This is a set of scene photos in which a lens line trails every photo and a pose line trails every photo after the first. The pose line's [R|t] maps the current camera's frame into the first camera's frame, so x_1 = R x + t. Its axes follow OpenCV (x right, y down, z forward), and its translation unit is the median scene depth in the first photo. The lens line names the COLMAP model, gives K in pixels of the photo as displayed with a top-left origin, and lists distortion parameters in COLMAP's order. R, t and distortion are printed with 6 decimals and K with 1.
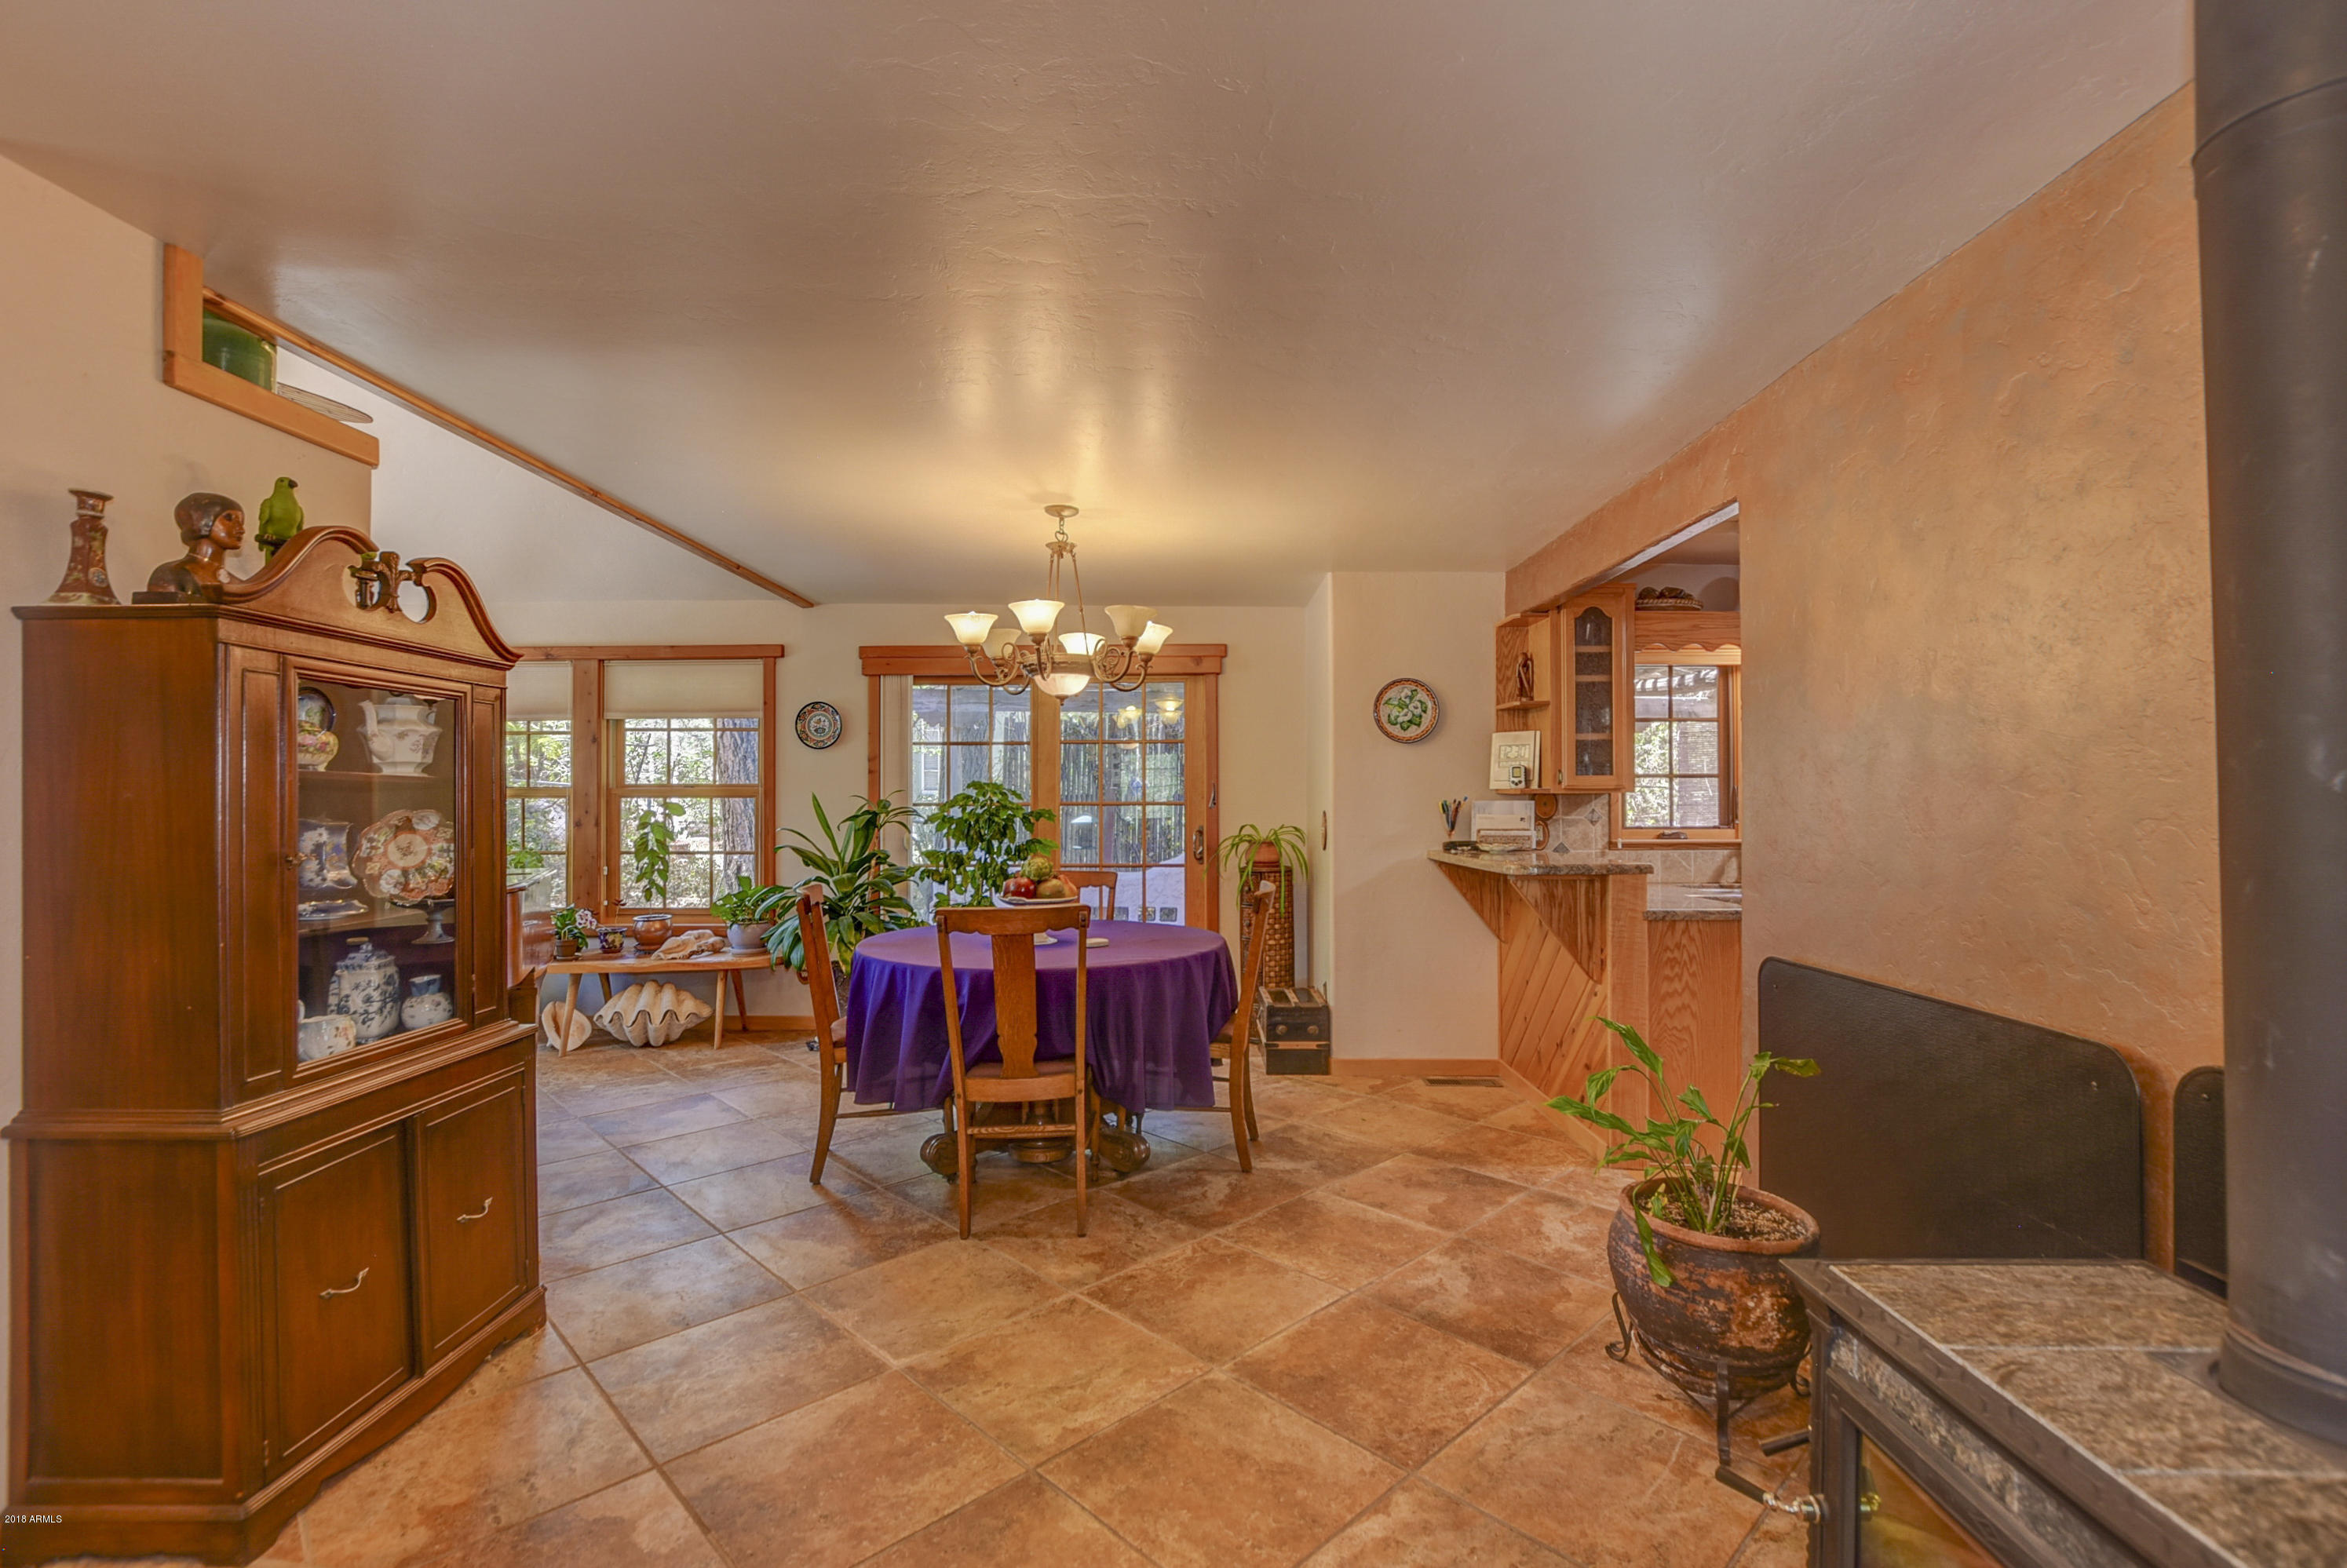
lens RADIAL K [[1039.8, 0, 1189.0], [0, 1039.8, 796.6], [0, 0, 1]] dist [-0.027006, 0.004032]
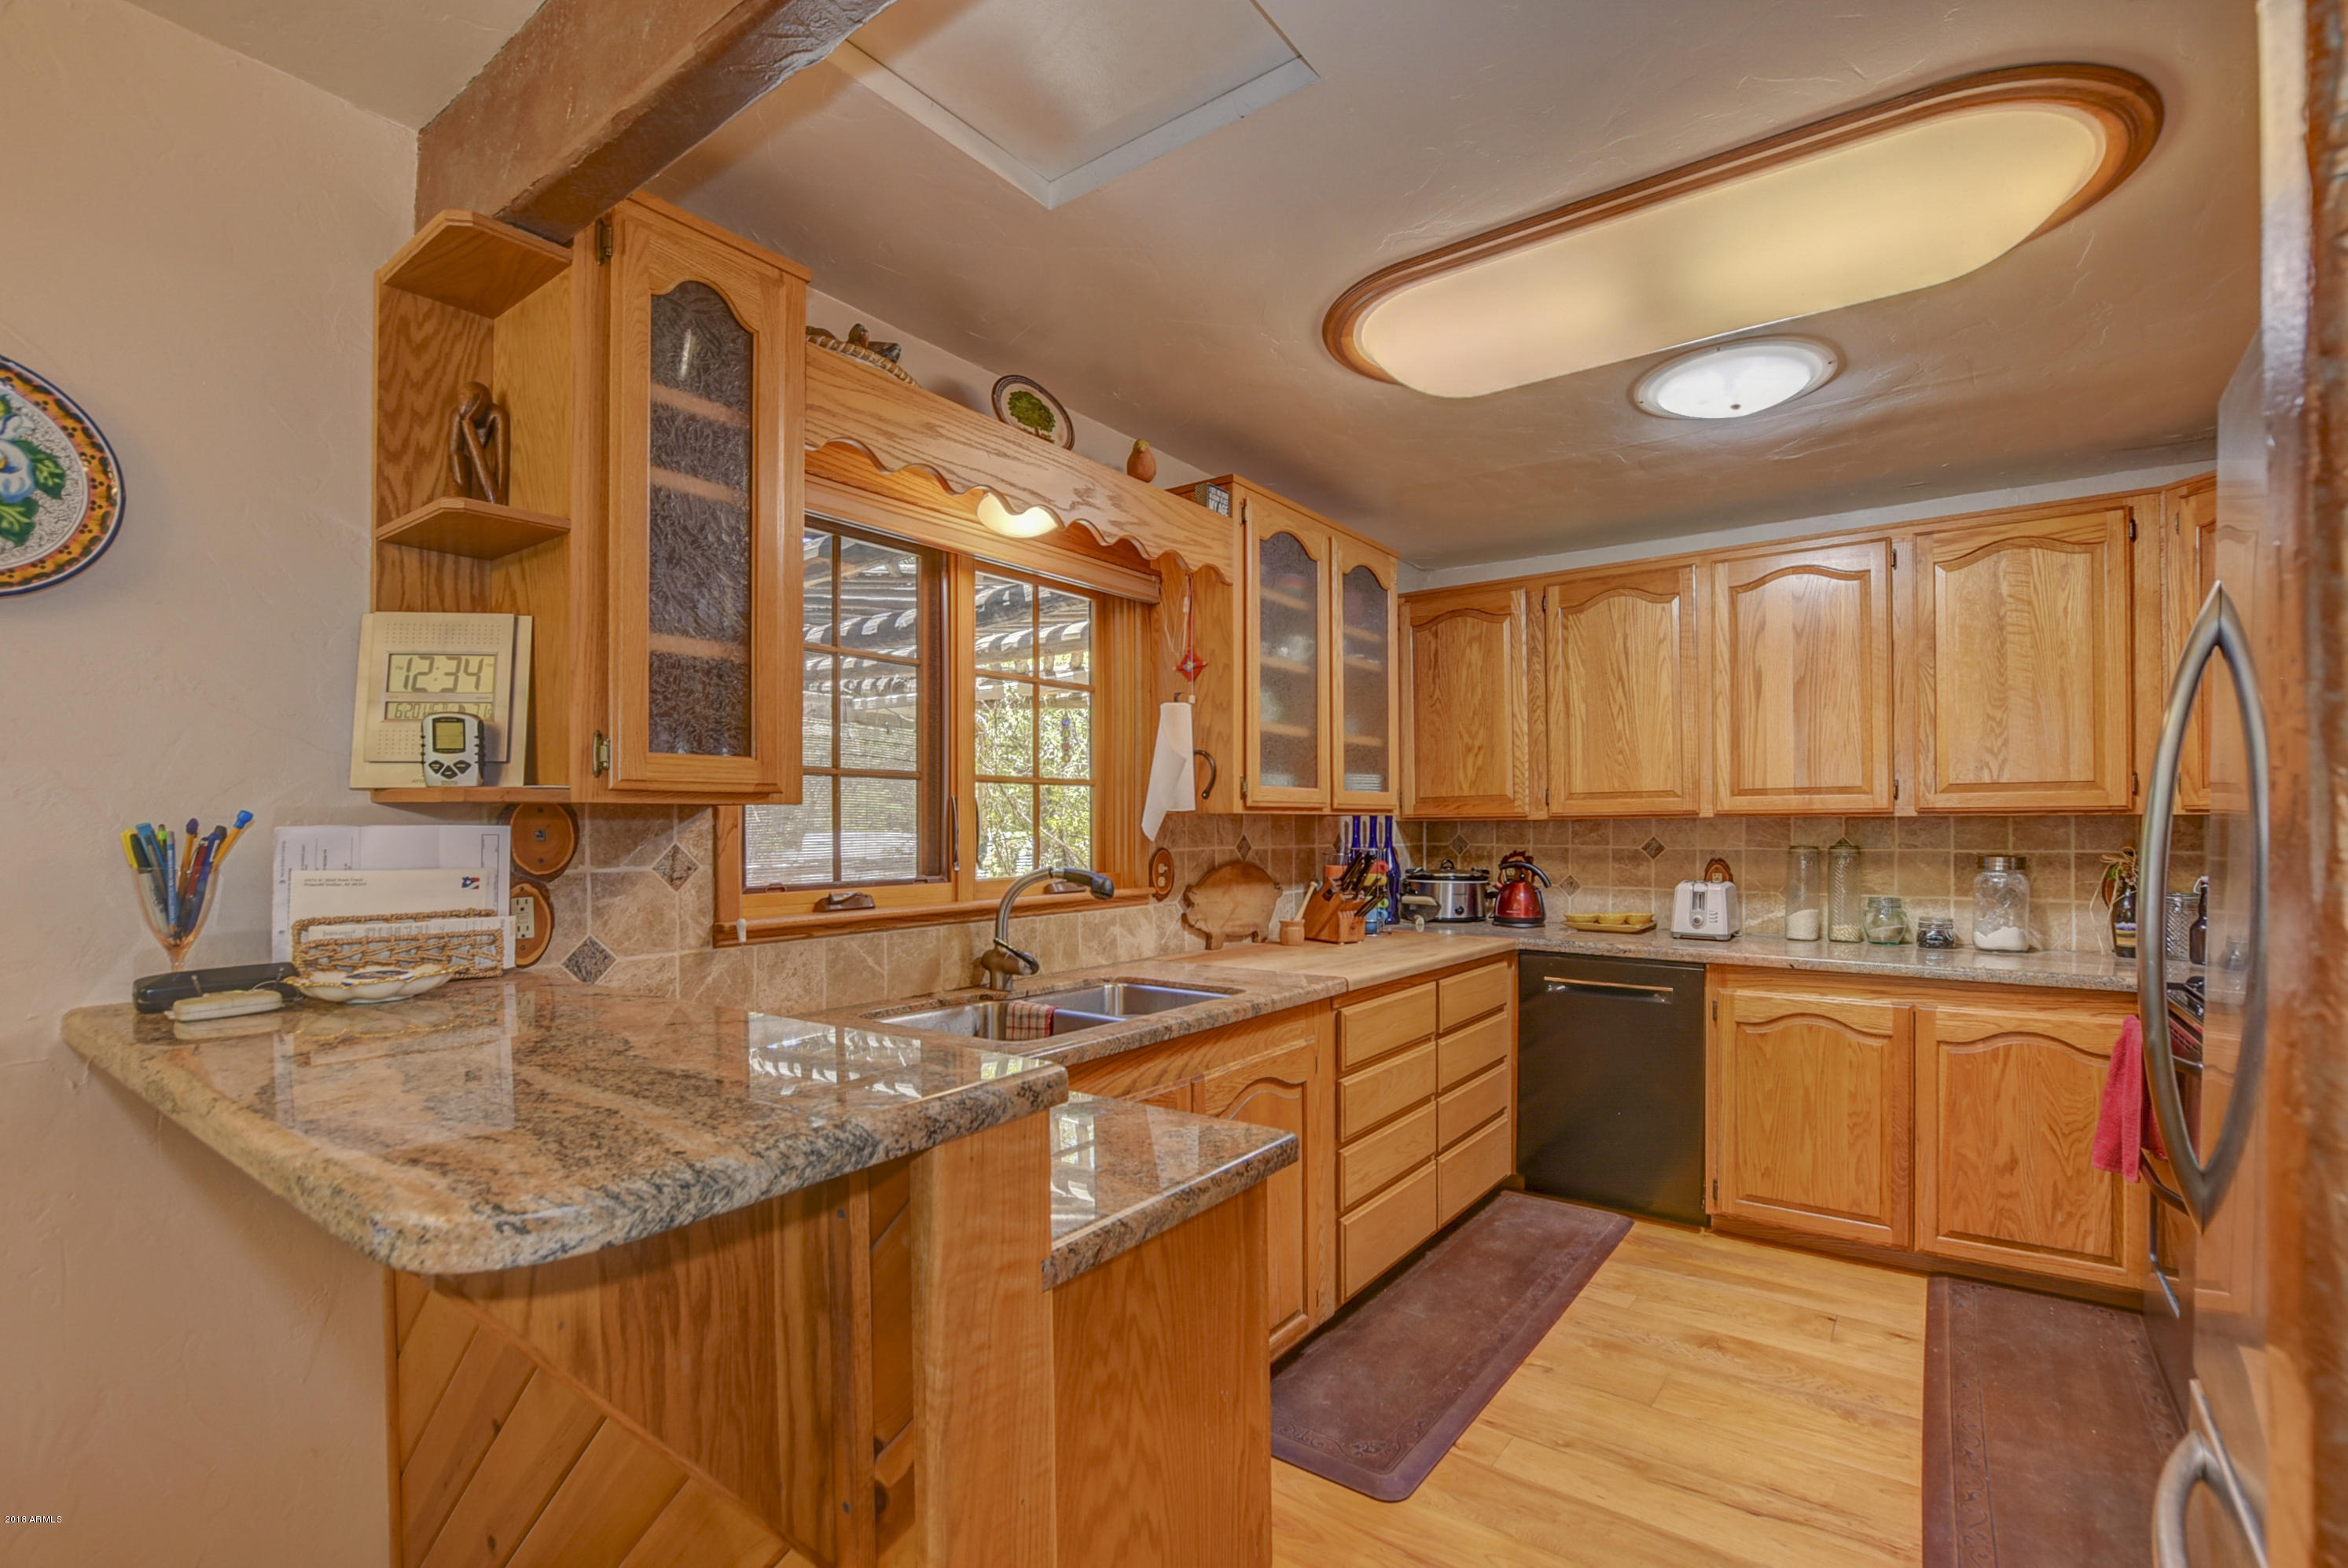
lens RADIAL K [[1040.3, 0, 1211.0], [0, 1040.3, 827.9], [0, 0, 1]] dist [-0.027006, 0.004032]
pose [[0.584082, 0.000731, 0.811694, 0.194382], [-0.002925, 0.999995, 0.001204, 0.003644], [-0.811689, -0.003077, 0.584082, 0.618376]]
